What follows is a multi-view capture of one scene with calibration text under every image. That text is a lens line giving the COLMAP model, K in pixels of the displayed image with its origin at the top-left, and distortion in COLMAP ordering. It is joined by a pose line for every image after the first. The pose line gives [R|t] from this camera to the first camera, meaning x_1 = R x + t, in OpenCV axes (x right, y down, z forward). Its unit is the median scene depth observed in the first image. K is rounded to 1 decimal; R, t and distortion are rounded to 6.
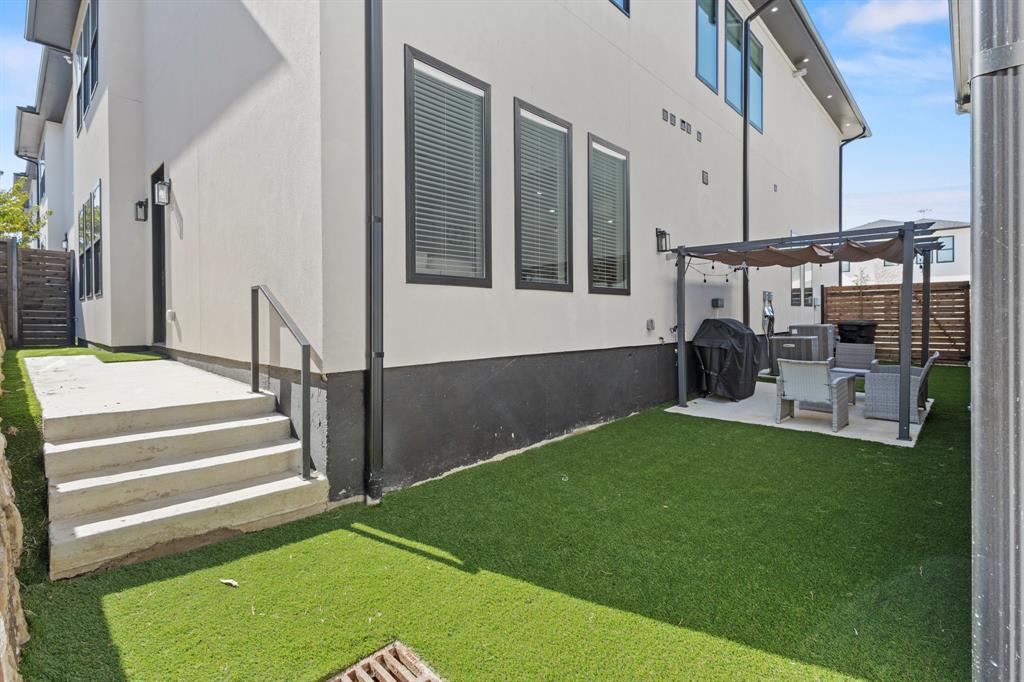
lens RADIAL K [[479.6, 0, 513.9], [0, 479.6, 334.9], [0, 0, 1]] dist [0.010868, -0.005131]
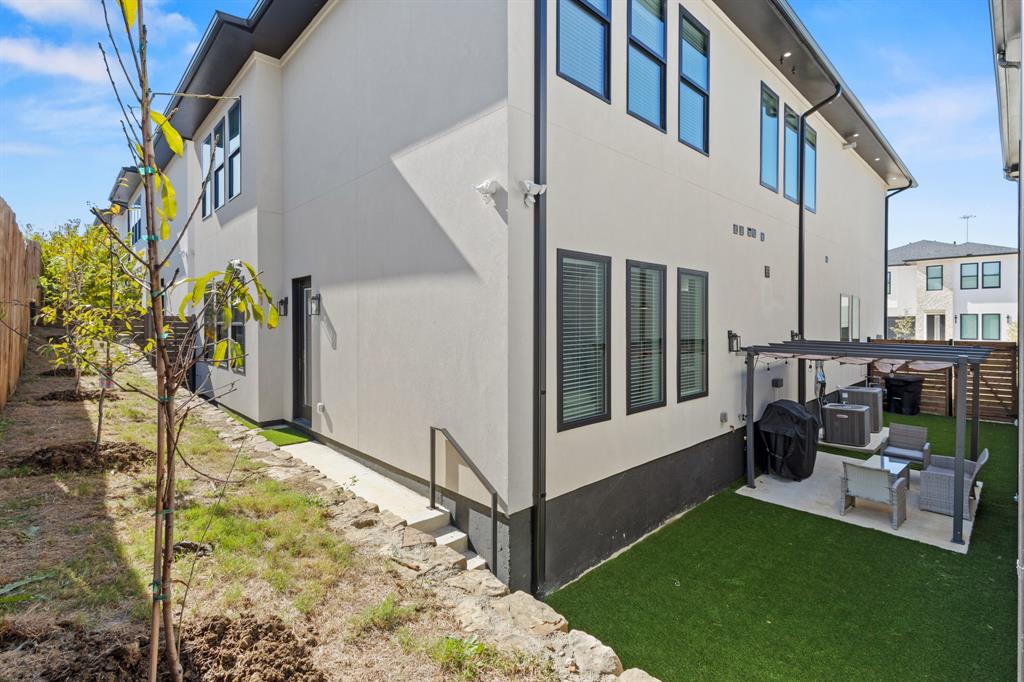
lens RADIAL K [[479.6, 0, 510.4], [0, 479.6, 334.0], [0, 0, 1]] dist [0.010868, -0.005131]
pose [[0.998609, 0.006062, -0.052384, -0.179139], [-0.006081, 0.999981, -0.000201, -0.234541], [0.052382, 0.000519, 0.998627, -0.187096]]
